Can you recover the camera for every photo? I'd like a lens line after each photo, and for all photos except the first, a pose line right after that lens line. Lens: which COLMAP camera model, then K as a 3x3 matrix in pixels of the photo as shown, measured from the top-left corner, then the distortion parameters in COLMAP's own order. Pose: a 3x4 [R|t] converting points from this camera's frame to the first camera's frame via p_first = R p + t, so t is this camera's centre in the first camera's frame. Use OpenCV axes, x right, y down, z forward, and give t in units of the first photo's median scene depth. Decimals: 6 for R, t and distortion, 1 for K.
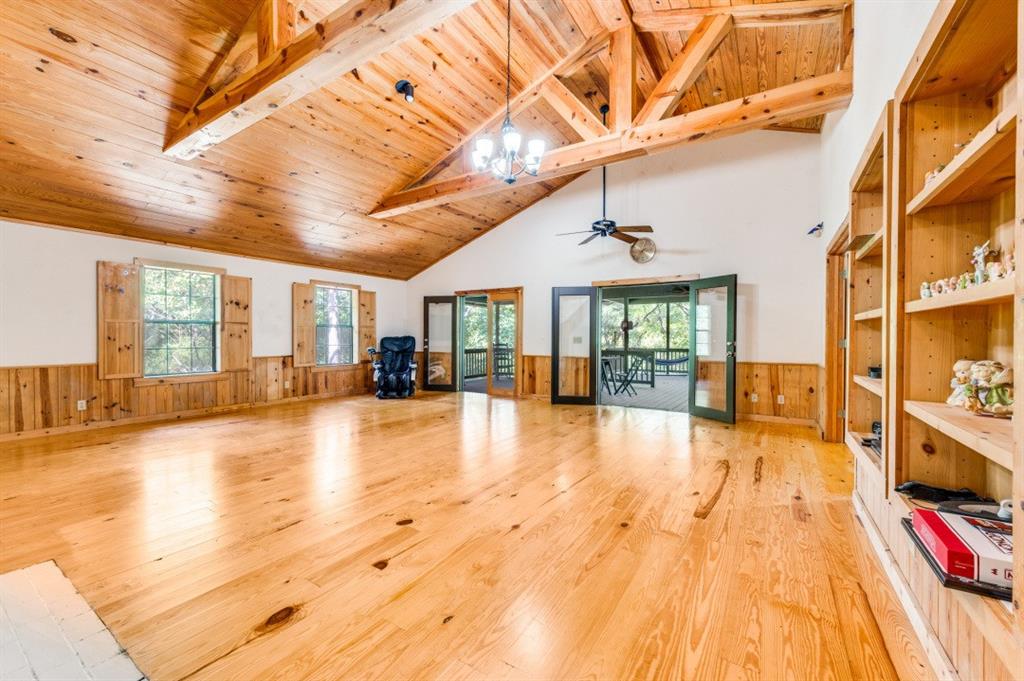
lens RADIAL K [[402.4, 0, 518.8], [0, 402.4, 337.9], [0, 0, 1]] dist [0.000520, -0.000020]
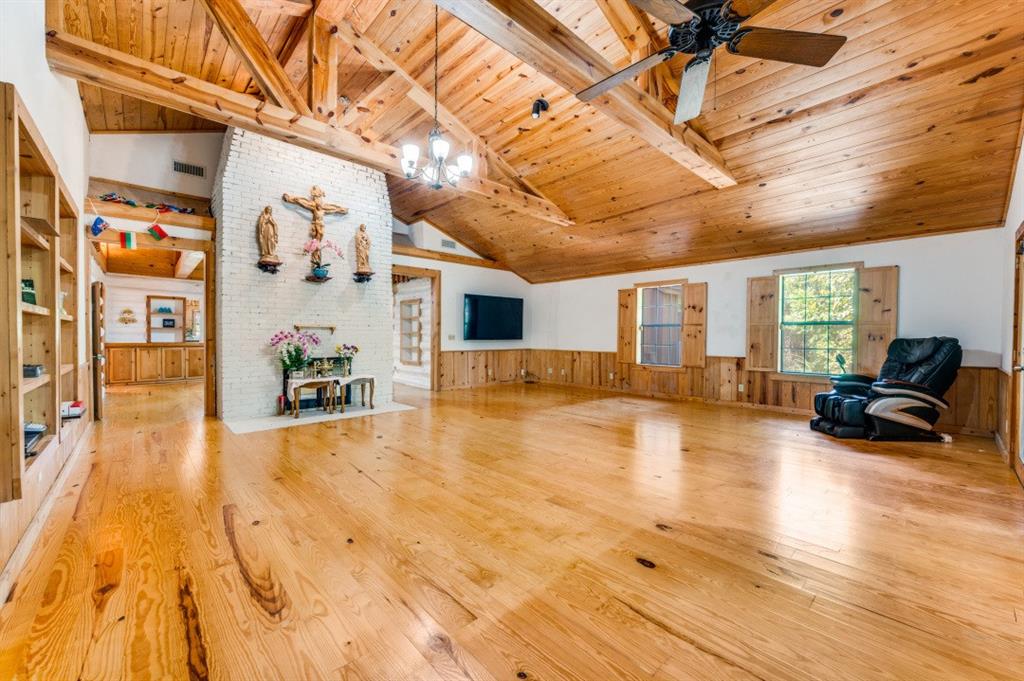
lens RADIAL K [[402.4, 0, 518.1], [0, 402.4, 340.7], [0, 0, 1]] dist [0.000520, -0.000020]
pose [[-0.250175, 0.012193, -0.968124, 0.500421], [-0.009986, 0.999835, 0.015173, -0.003907], [0.968149, 0.013464, -0.250012, 0.781647]]
